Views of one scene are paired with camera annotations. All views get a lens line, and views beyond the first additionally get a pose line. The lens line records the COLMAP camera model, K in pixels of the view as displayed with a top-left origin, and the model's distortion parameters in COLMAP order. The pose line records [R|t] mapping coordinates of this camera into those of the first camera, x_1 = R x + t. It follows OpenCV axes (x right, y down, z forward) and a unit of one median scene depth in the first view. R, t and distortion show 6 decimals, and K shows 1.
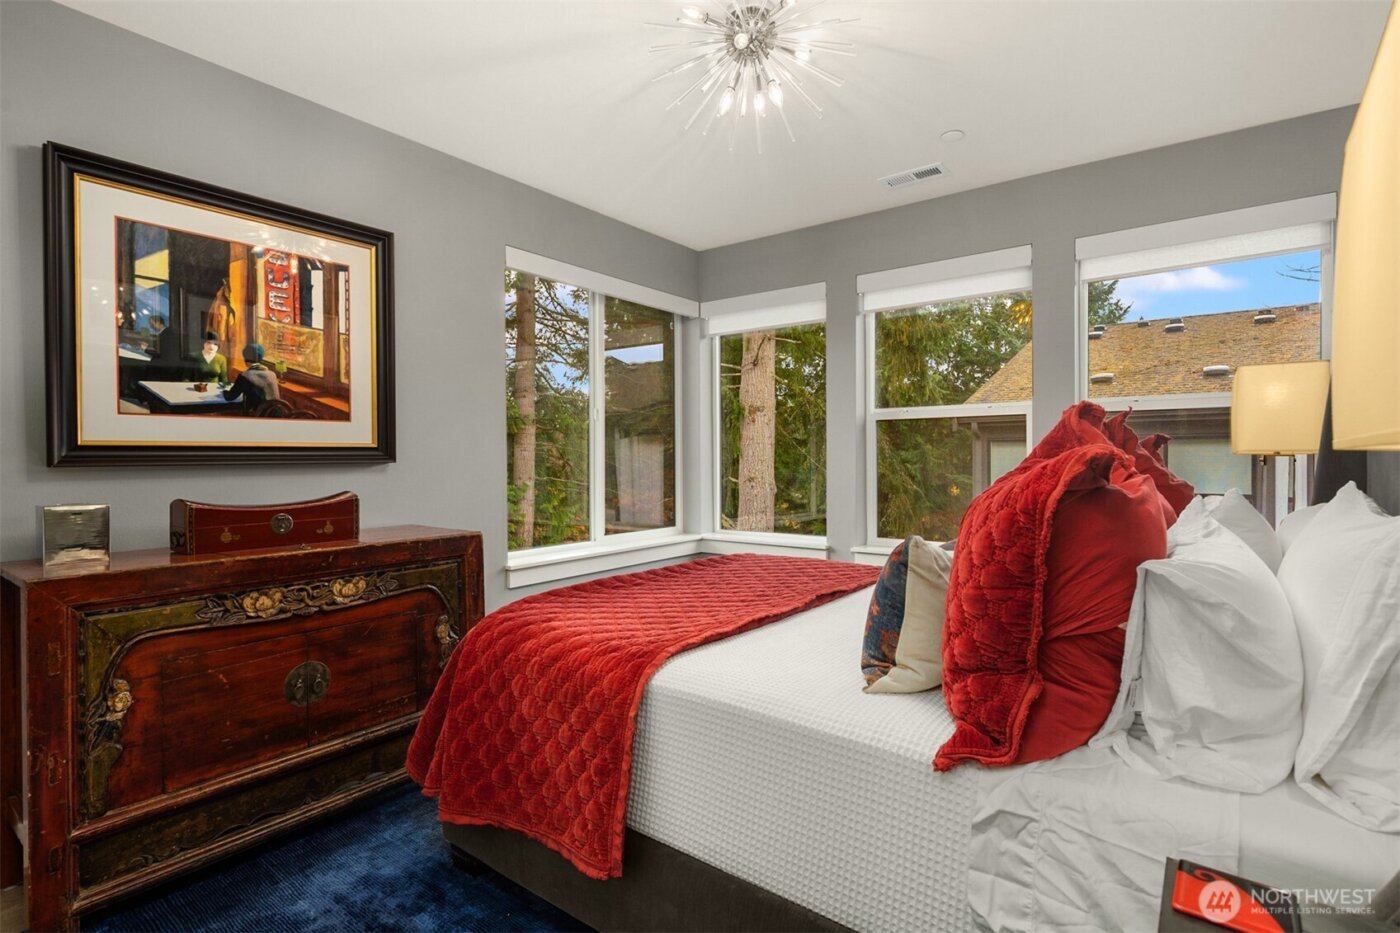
lens RADIAL K [[684.4, 0, 700.0], [0, 684.4, 466.5], [0, 0, 1]] dist [-0.002220, -0.000109]
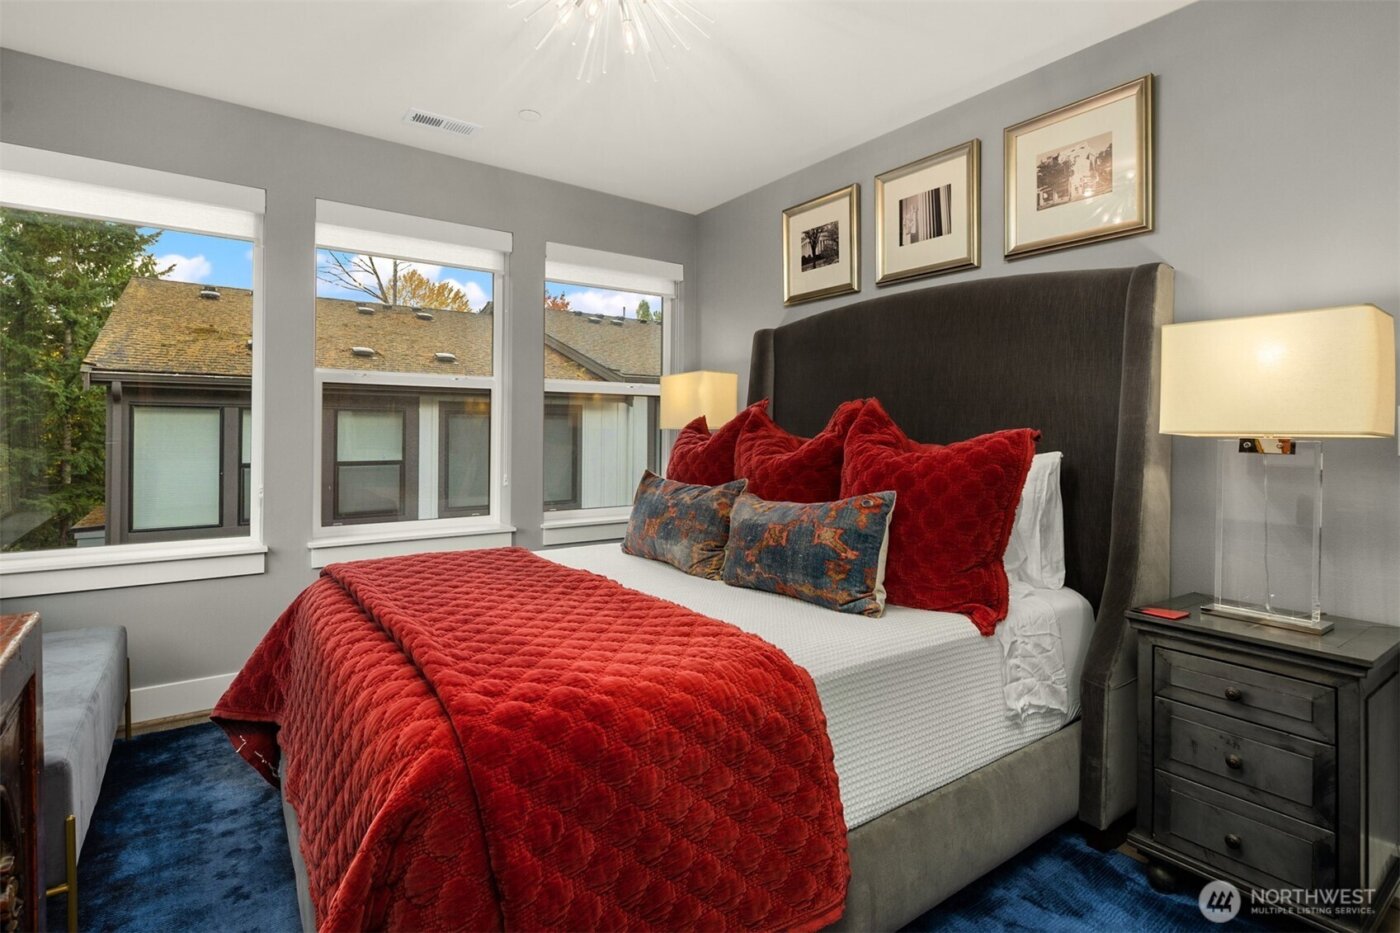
lens RADIAL K [[694.2, 0, 699.1], [0, 694.2, 427.6], [0, 0, 1]] dist [-0.000121, -0.000005]
pose [[0.297088, 0.008709, 0.954810, -0.404929], [0.004018, 0.999938, -0.010371, -0.004739], [-0.954842, 0.006918, 0.297035, 0.343541]]
